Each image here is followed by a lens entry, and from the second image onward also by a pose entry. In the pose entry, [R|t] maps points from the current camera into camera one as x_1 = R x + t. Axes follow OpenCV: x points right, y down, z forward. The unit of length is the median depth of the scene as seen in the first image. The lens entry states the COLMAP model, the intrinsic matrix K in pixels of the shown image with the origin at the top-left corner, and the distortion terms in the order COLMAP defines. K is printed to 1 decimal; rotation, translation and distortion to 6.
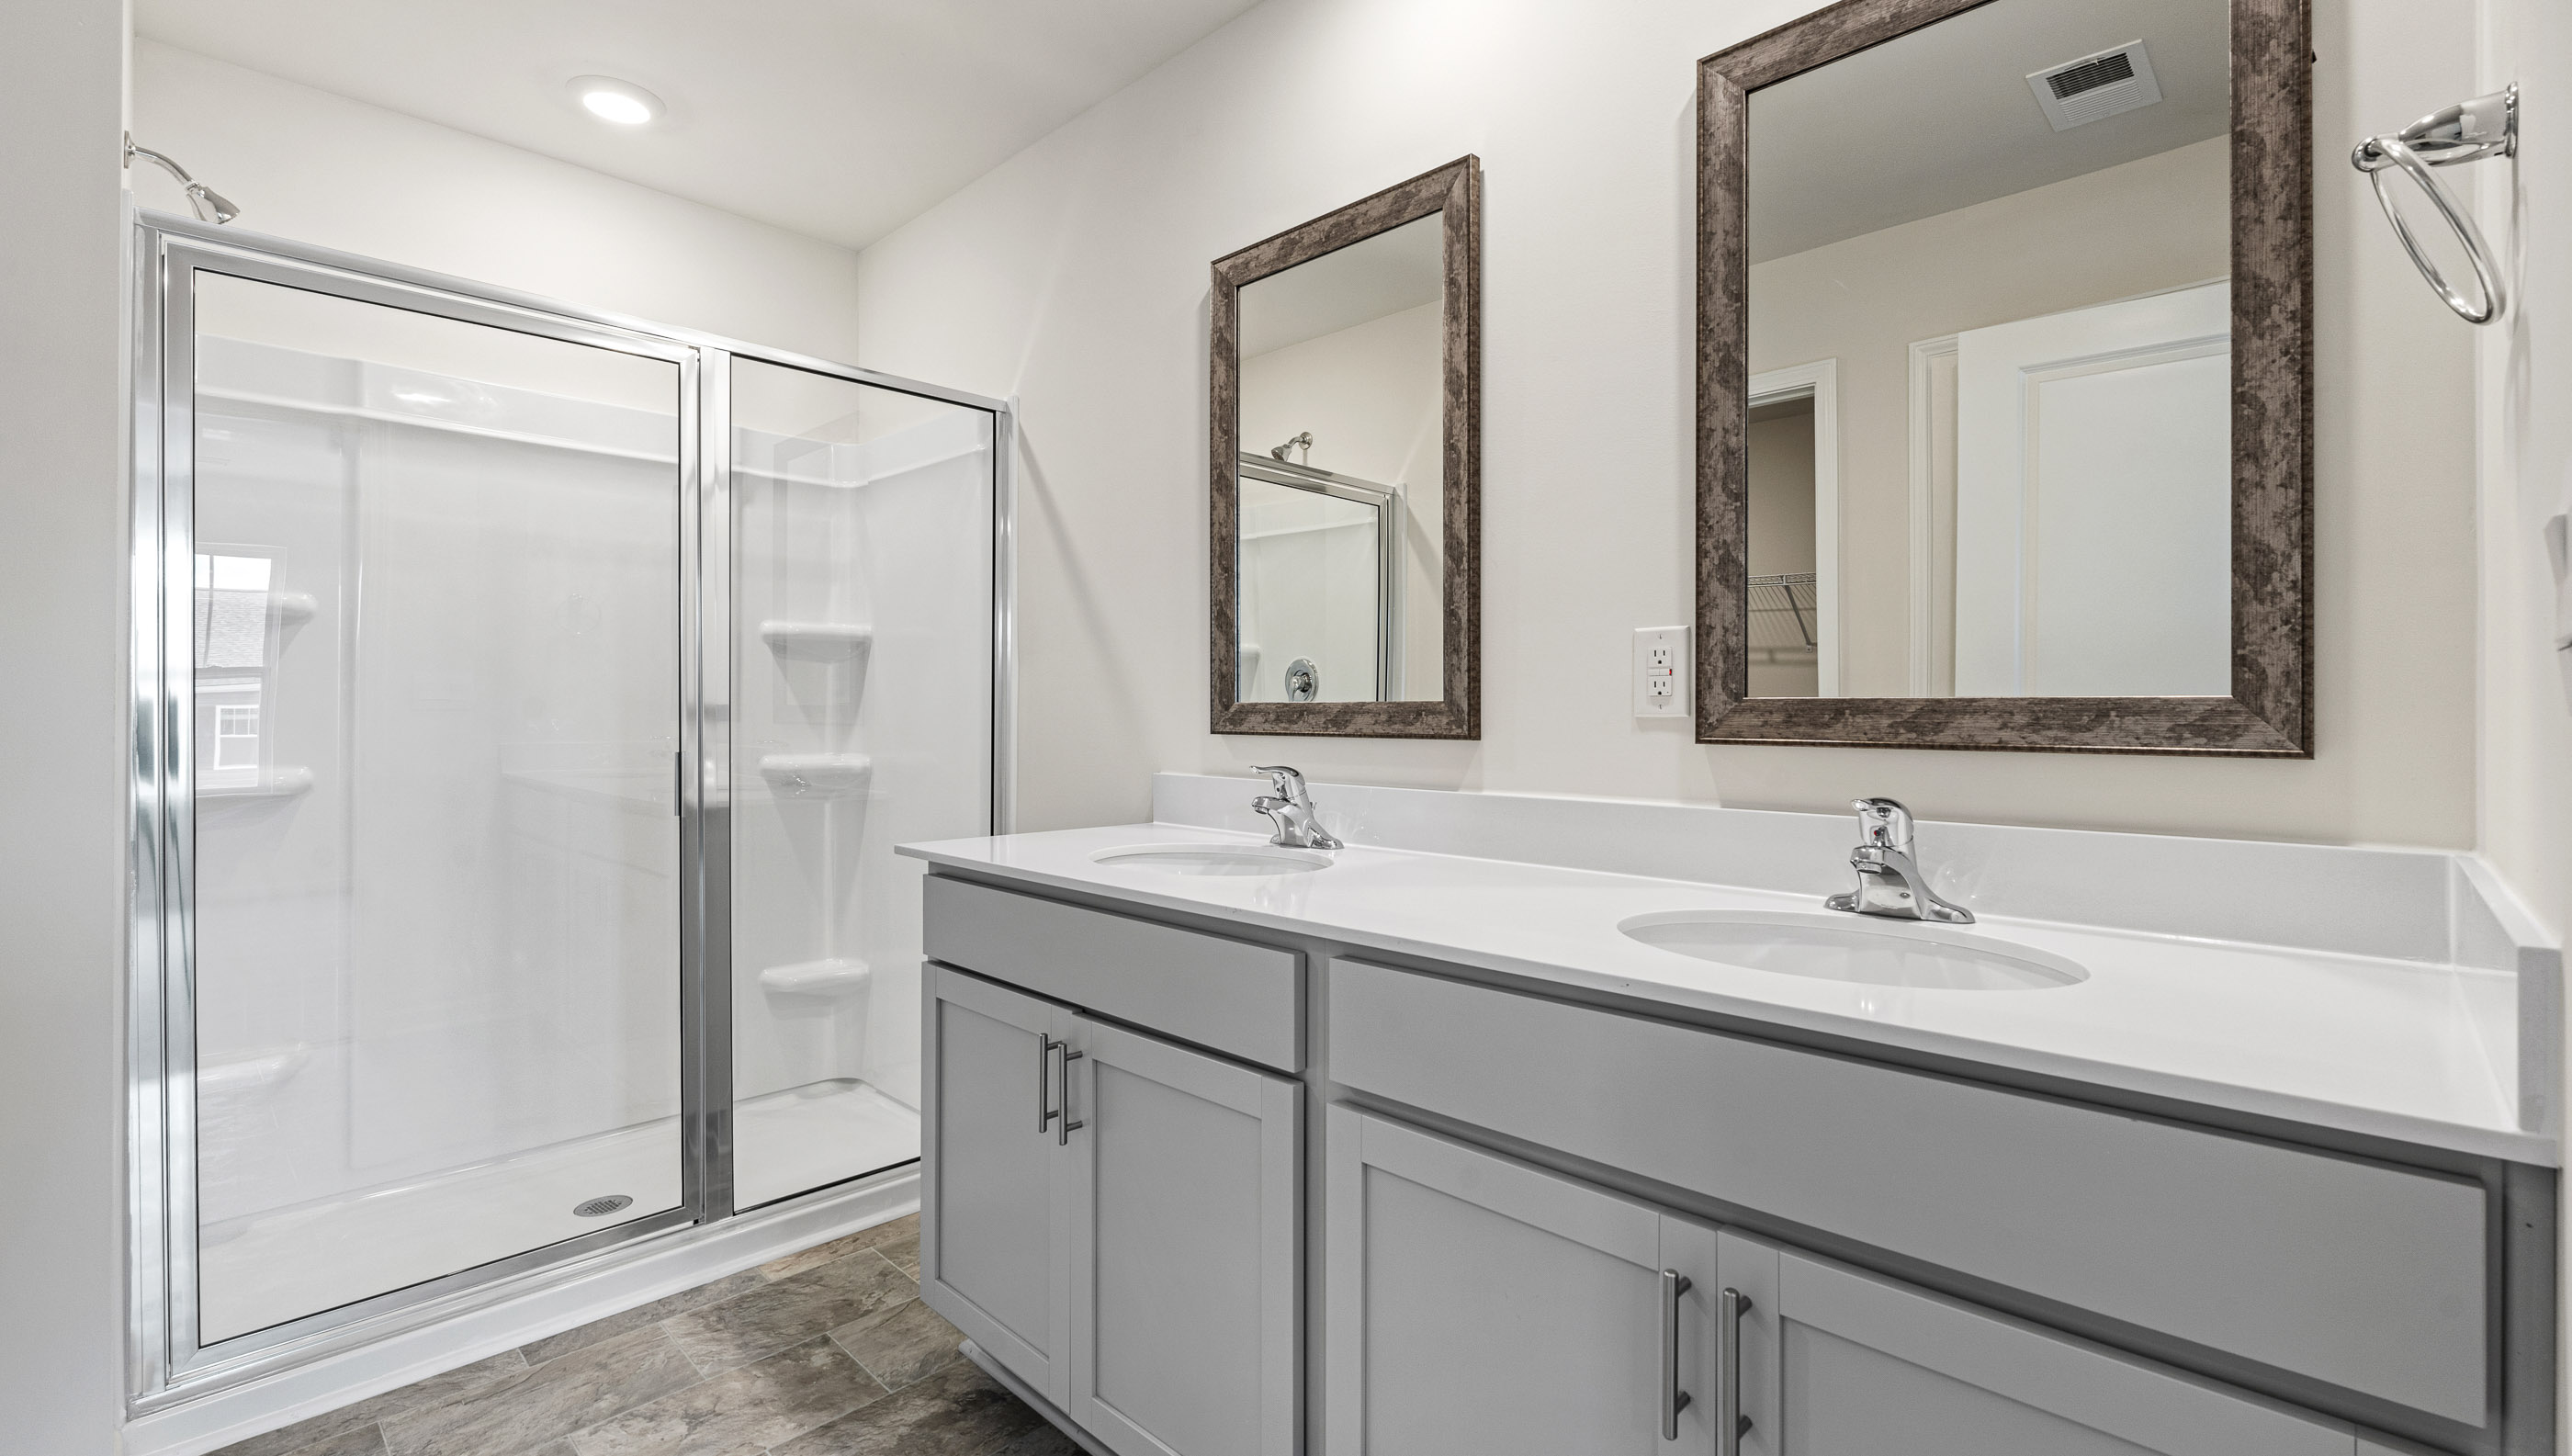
lens RADIAL K [[1129.5, 0, 1290.9], [0, 1129.5, 701.2], [0, 0, 1]] dist [-0.002698, -0.000645]
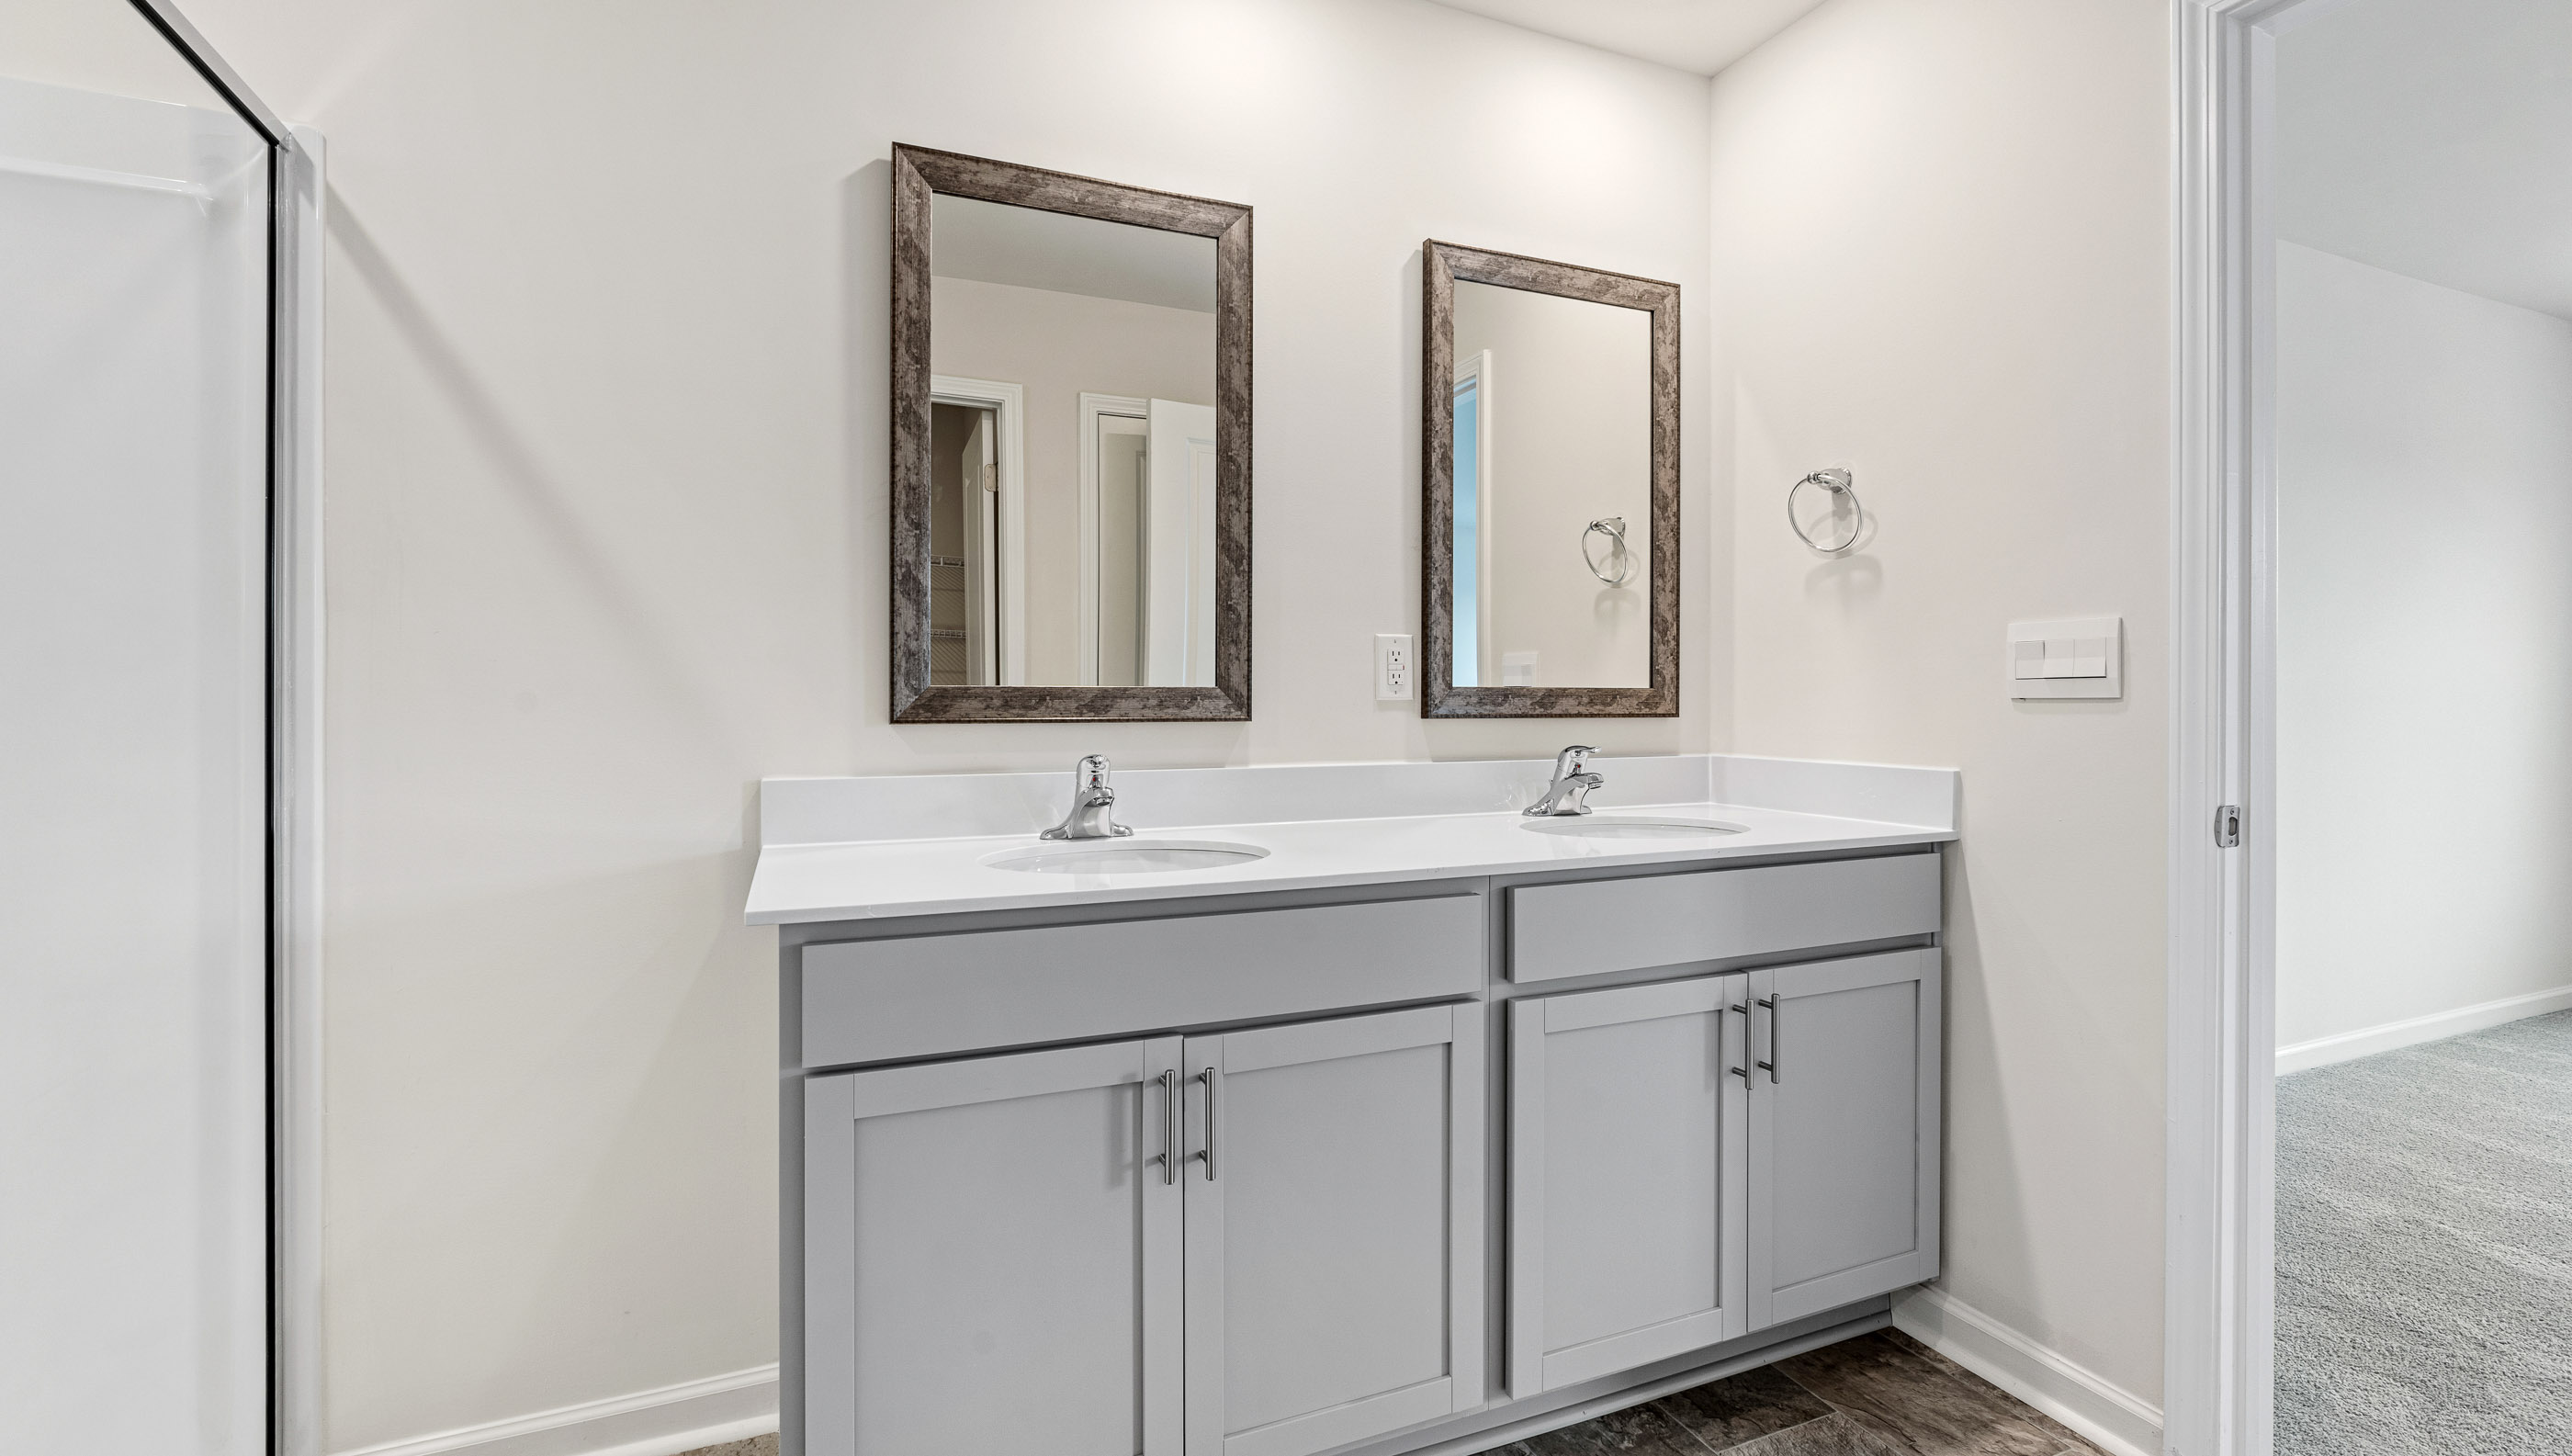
lens RADIAL K [[1129.5, 0, 1290.9], [0, 1129.5, 701.2], [0, 0, 1]] dist [-0.002698, -0.000645]
pose [[0.385901, -0.005992, 0.922521, -0.978599], [-0.008113, 0.999918, 0.009889, 0.003006], [-0.922505, -0.011301, 0.385821, 0.579765]]
